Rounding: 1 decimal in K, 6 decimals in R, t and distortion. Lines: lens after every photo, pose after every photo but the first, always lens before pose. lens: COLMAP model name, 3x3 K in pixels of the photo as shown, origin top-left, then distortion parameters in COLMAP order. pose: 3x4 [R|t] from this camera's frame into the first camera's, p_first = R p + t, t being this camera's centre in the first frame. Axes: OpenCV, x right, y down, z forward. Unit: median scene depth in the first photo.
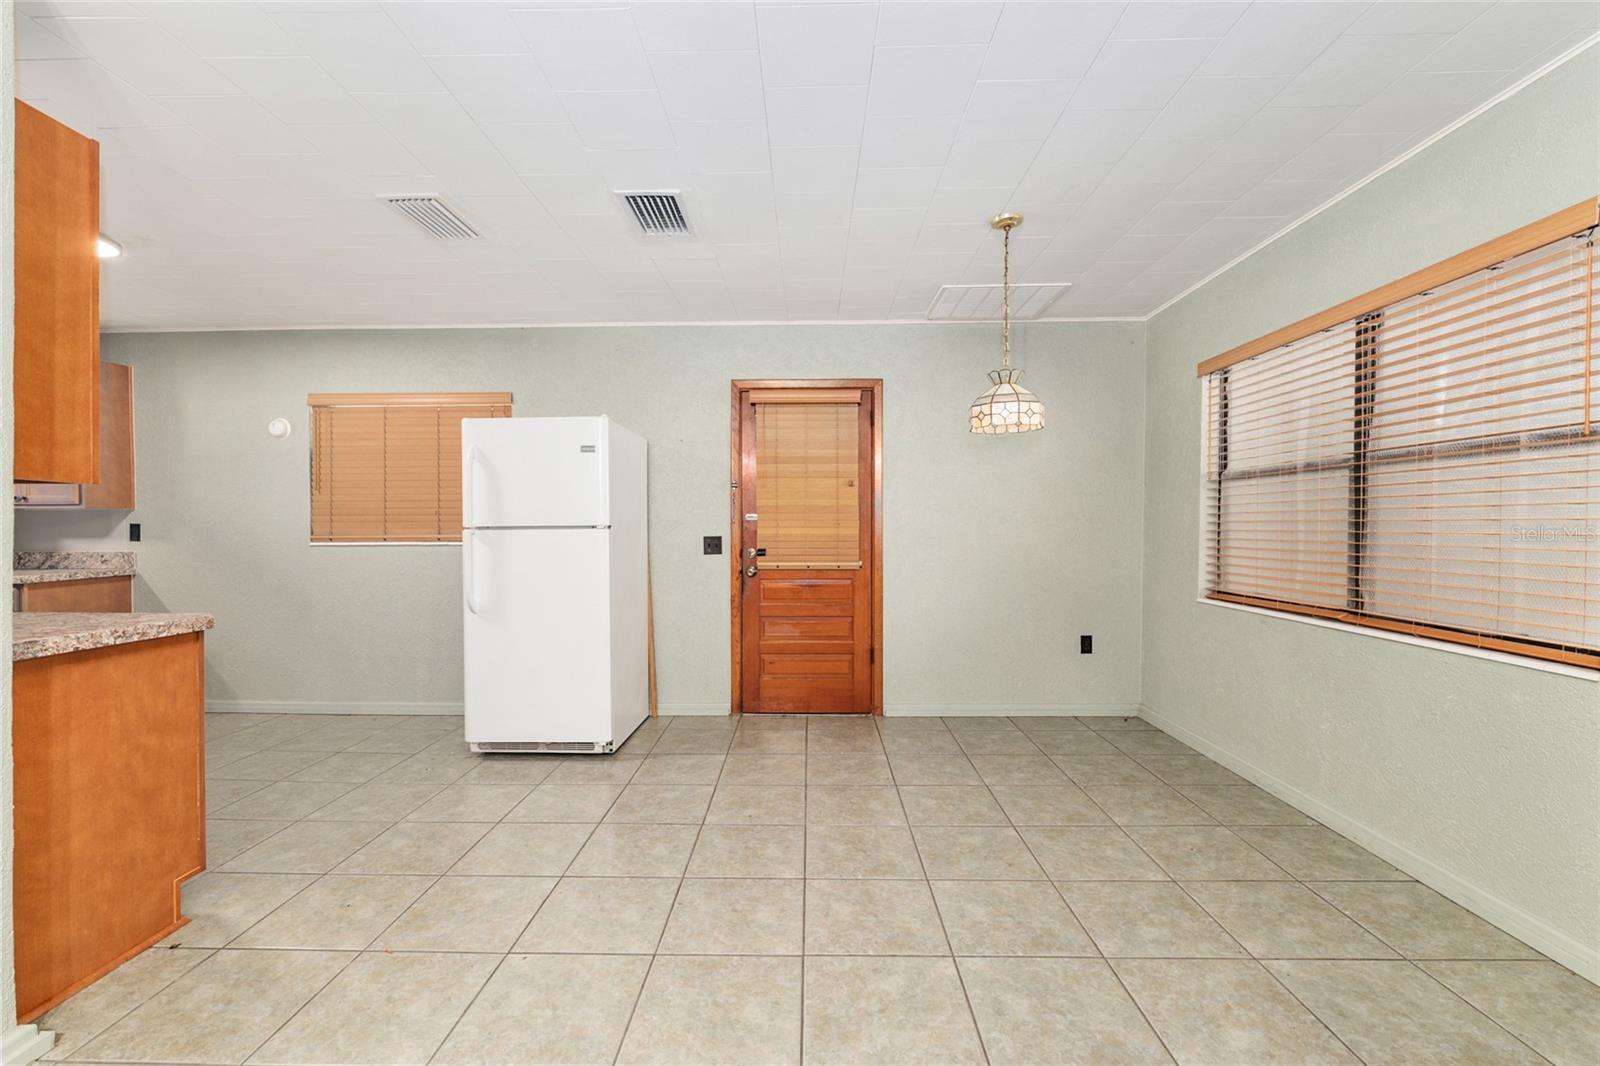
lens RADIAL K [[678.8, 0, 800.0], [0, 678.8, 537.2], [0, 0, 1]] dist [-0.005347, -0.000085]
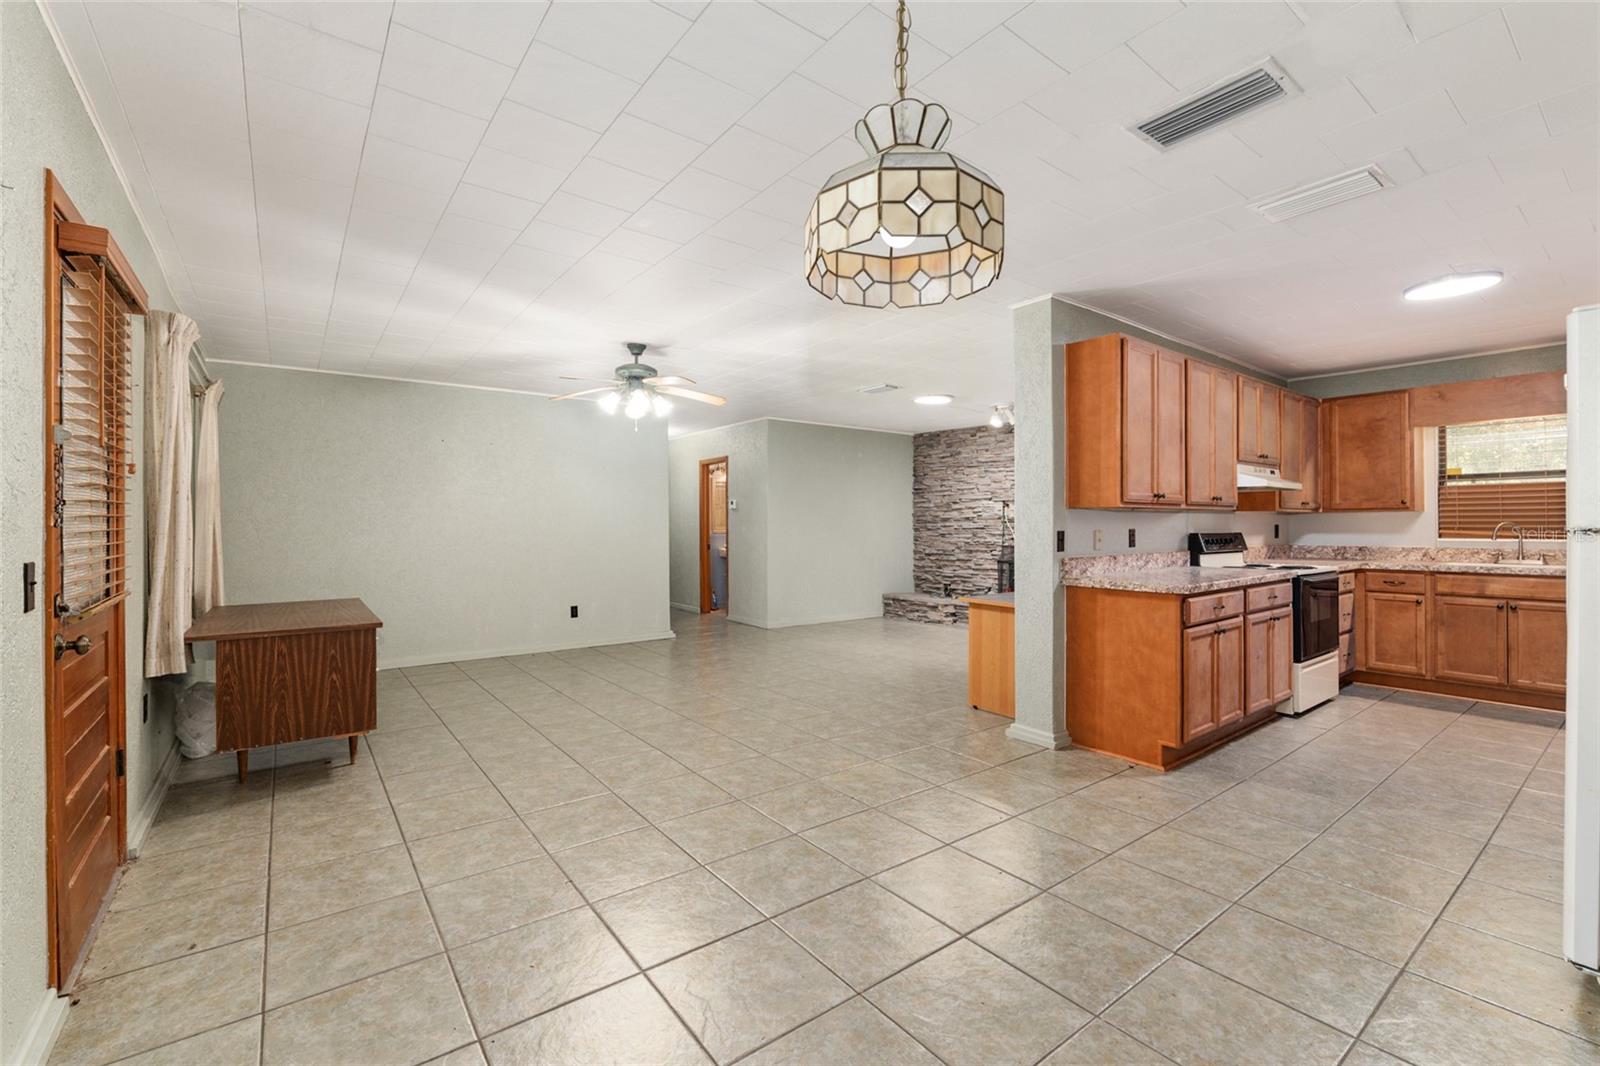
lens RADIAL K [[678.8, 0, 797.0], [0, 678.8, 519.0], [0, 0, 1]] dist [-0.005347, -0.000085]
pose [[-0.783044, -0.001932, -0.621963, 0.458082], [-0.005861, 0.999974, 0.004272, -0.022965], [0.621939, 0.006990, -0.783035, 0.984347]]
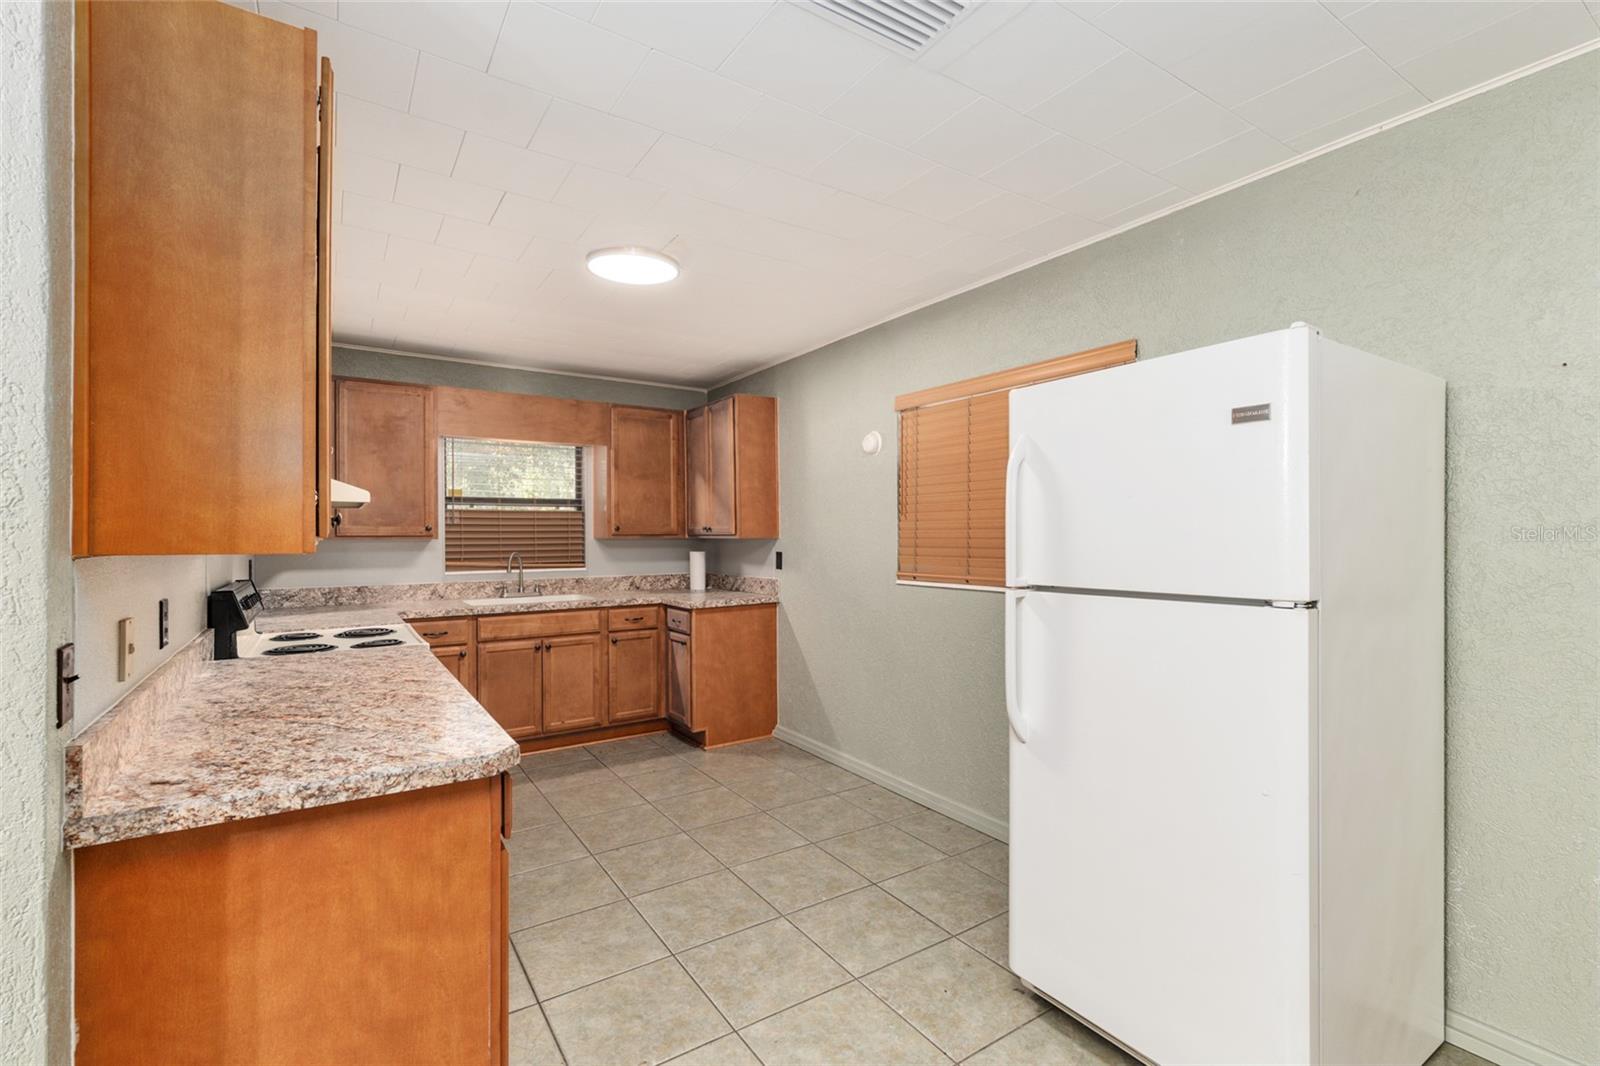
lens RADIAL K [[721.0, 0, 794.4], [0, 721.0, 538.1], [0, 0, 1]] dist [-0.002845, -0.000175]
pose [[0.563619, 0.005543, -0.826016, -0.100706], [-0.009925, 0.999951, -0.000063, -0.049227], [0.825975, 0.008234, 0.563647, 0.498175]]
